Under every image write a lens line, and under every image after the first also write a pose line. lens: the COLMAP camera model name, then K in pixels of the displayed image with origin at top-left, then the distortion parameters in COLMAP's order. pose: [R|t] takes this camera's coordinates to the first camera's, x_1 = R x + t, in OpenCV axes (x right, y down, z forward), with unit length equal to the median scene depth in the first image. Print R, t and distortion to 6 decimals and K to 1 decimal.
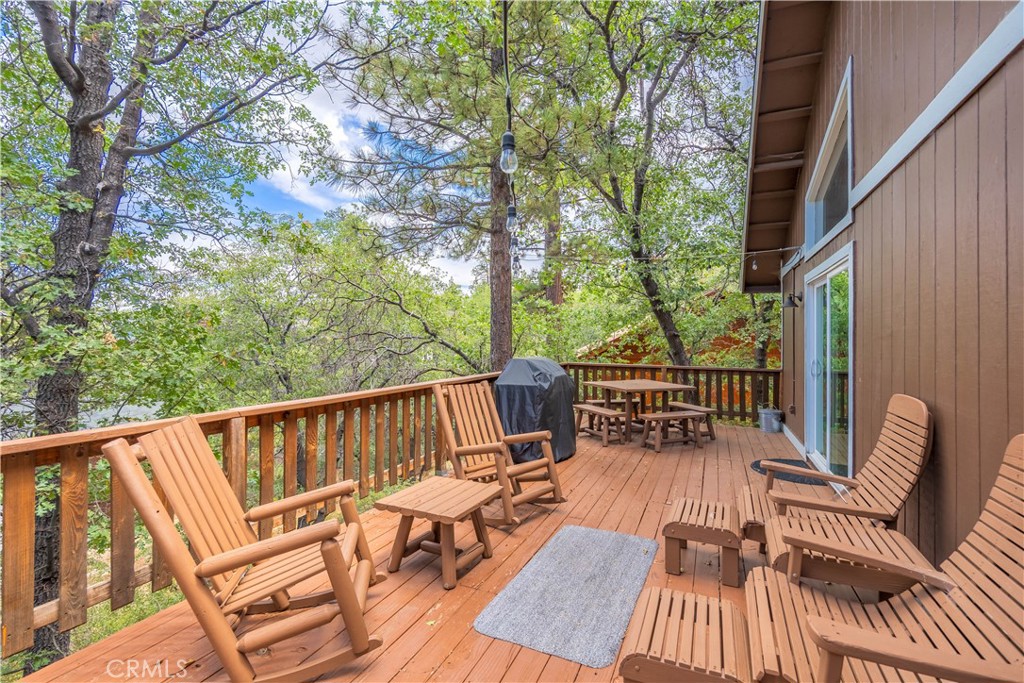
lens RADIAL K [[468.1, 0, 513.7], [0, 468.1, 332.3], [0, 0, 1]] dist [-0.008315, 0.001500]
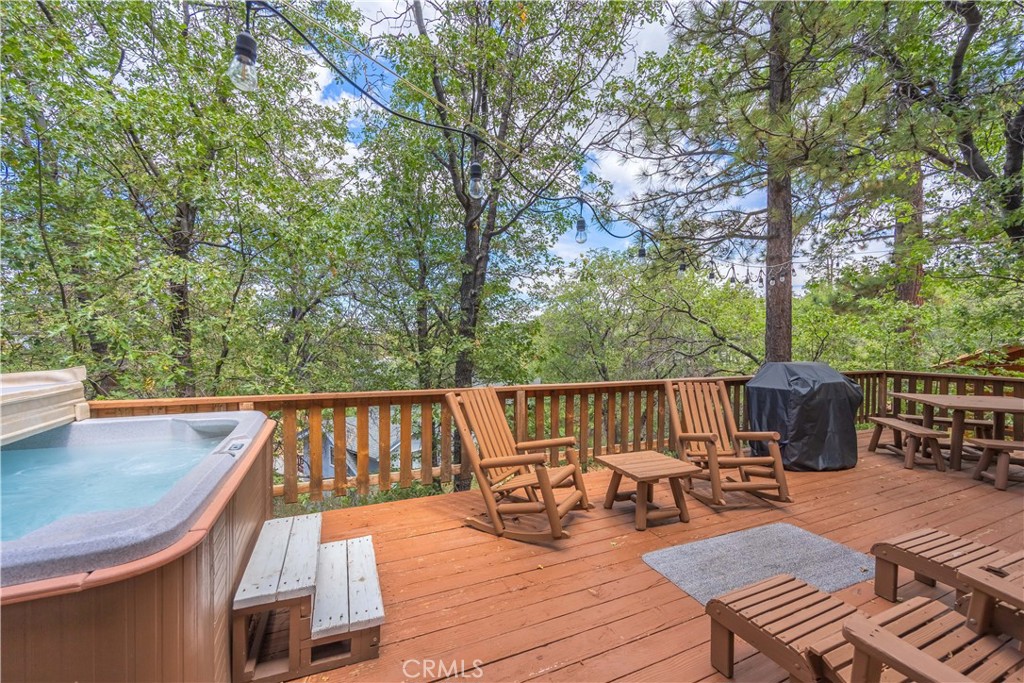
lens RADIAL K [[399.3, 0, 505.8], [0, 399.3, 346.8], [0, 0, 1]] dist [0.003347, 0.000780]
pose [[0.735041, 0.010116, -0.677947, 0.231155], [0.008716, 0.999665, 0.024367, -0.007011], [0.677966, -0.023820, 0.734707, -0.061832]]
